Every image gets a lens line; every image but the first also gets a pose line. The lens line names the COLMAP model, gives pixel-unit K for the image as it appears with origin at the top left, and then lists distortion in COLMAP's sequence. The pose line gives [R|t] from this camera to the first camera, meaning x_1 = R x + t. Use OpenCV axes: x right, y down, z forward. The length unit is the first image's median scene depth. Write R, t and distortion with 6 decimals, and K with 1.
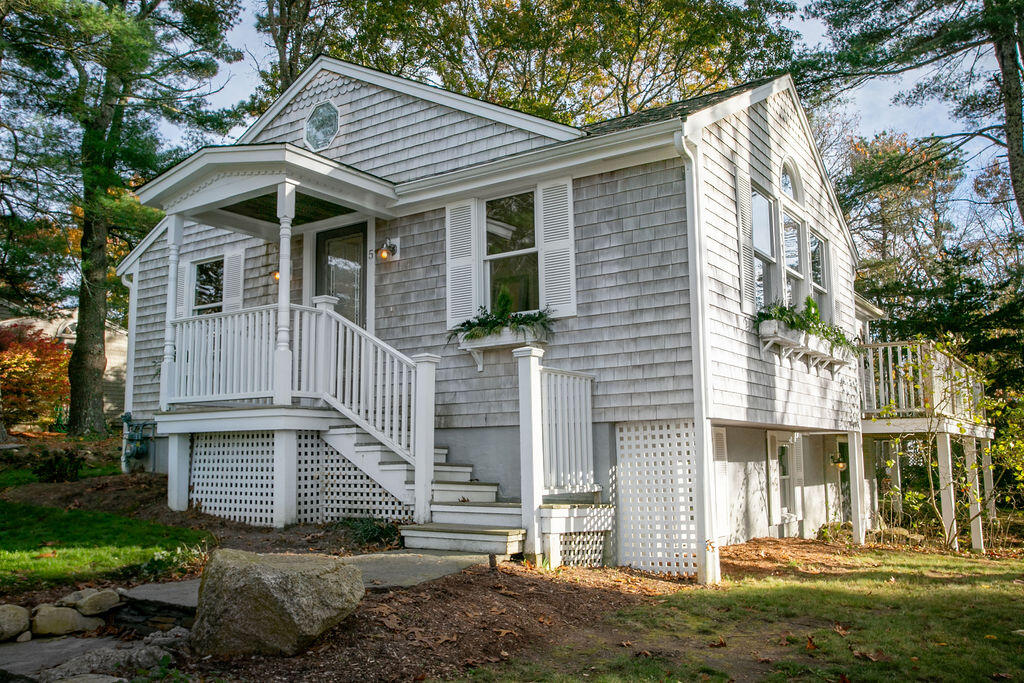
lens RADIAL K [[861.6, 0, 501.9], [0, 861.6, 342.0], [0, 0, 1]] dist [0.018499, 0.020310]
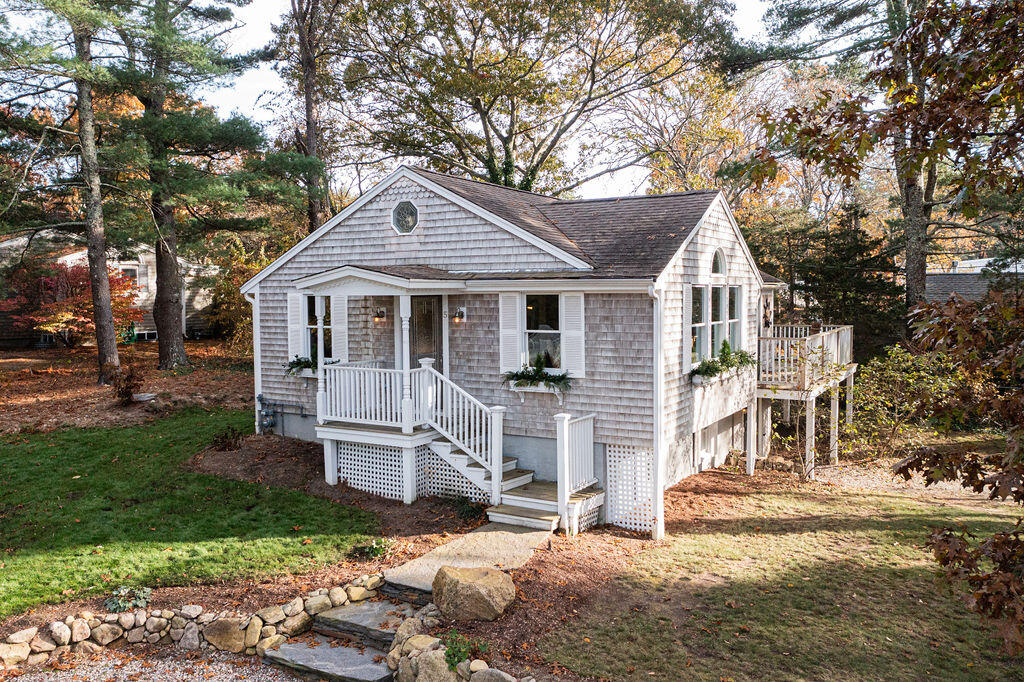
lens RADIAL K [[810.4, 0, 511.1], [0, 810.4, 336.6], [0, 0, 1]] dist [0.017253, -0.005146]
pose [[0.997466, -0.002860, 0.071085, -0.158891], [-0.009914, 0.983855, 0.178694, -0.371063], [-0.070449, -0.178946, 0.981333, -0.486313]]
